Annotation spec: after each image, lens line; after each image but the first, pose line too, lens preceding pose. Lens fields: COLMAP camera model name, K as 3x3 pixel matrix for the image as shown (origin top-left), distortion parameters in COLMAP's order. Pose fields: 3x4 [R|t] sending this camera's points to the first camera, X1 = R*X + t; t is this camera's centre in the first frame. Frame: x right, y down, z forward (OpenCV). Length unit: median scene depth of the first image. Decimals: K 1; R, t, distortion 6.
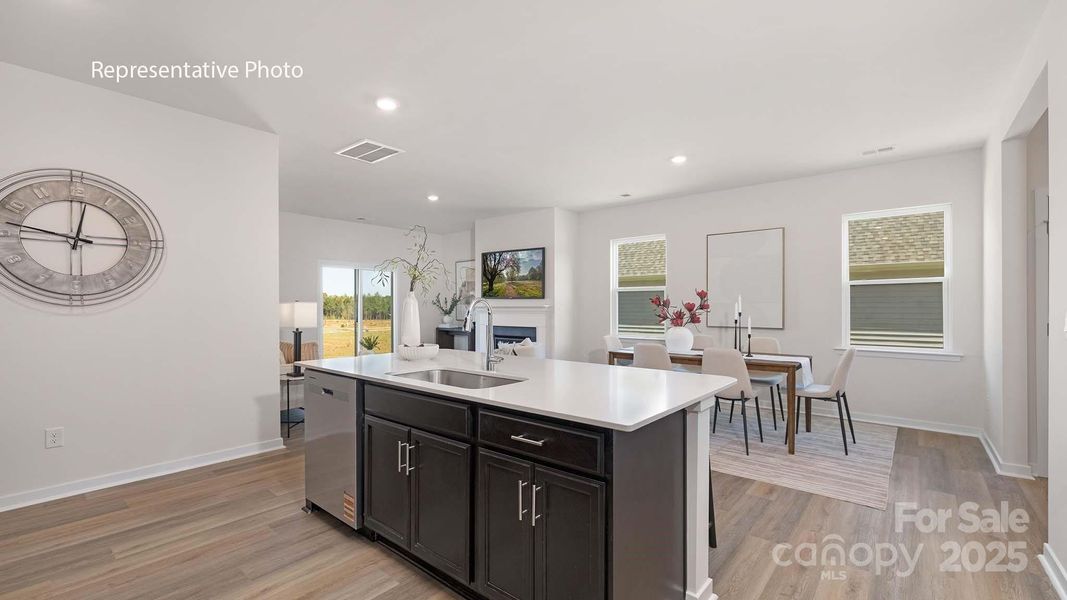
lens RADIAL K [[457.4, 0, 530.3], [0, 457.4, 308.2], [0, 0, 1]] dist [0.010011, 0.000030]
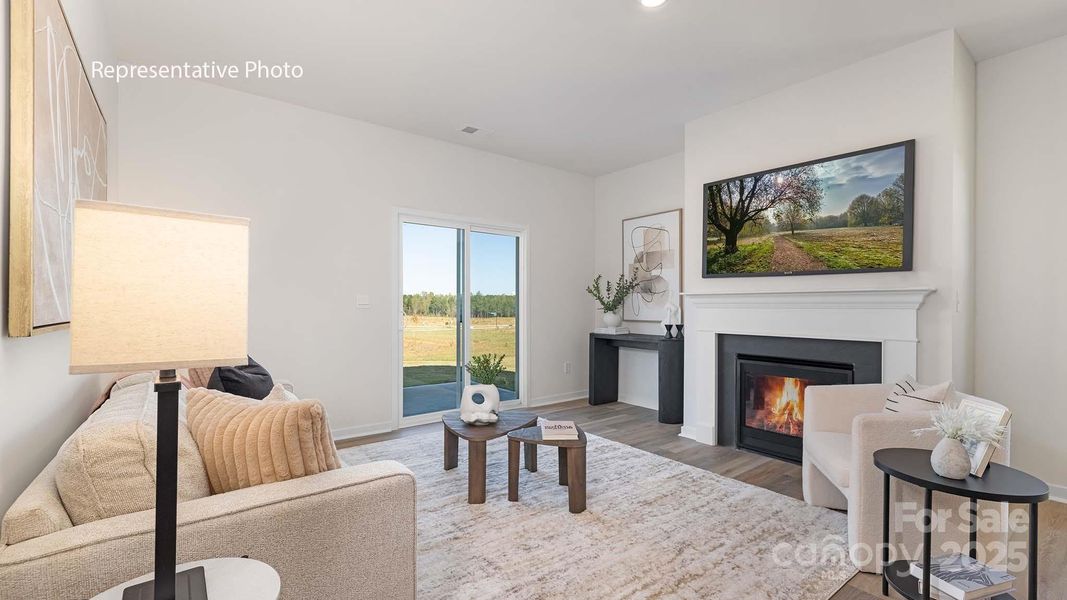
lens RADIAL K [[468.2, 0, 523.8], [0, 468.2, 306.8], [0, 0, 1]] dist [-0.002600, 0.000180]
pose [[0.974328, 0.003566, -0.225106, -0.197488], [-0.003666, 0.999993, -0.000024, 0.011702], [0.225104, 0.000849, 0.974334, 0.517839]]
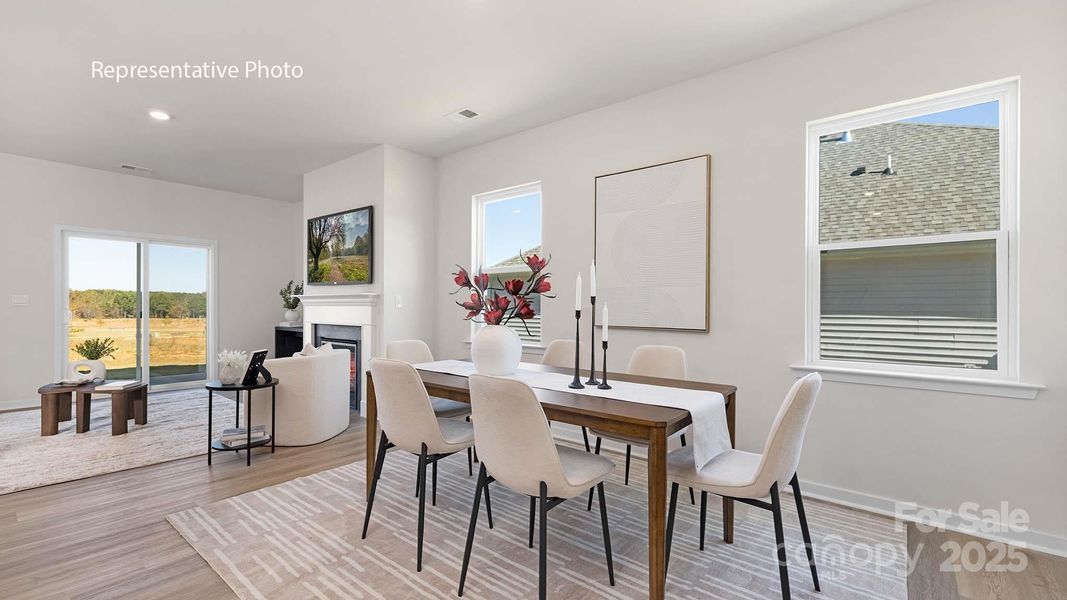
lens RADIAL K [[468.2, 0, 523.8], [0, 468.2, 306.8], [0, 0, 1]] dist [-0.002600, 0.000180]
pose [[0.999876, 0.007690, 0.013727, 0.234524], [-0.007618, 0.999957, -0.005232, 0.015001], [-0.013767, 0.005126, 0.999892, 0.312593]]
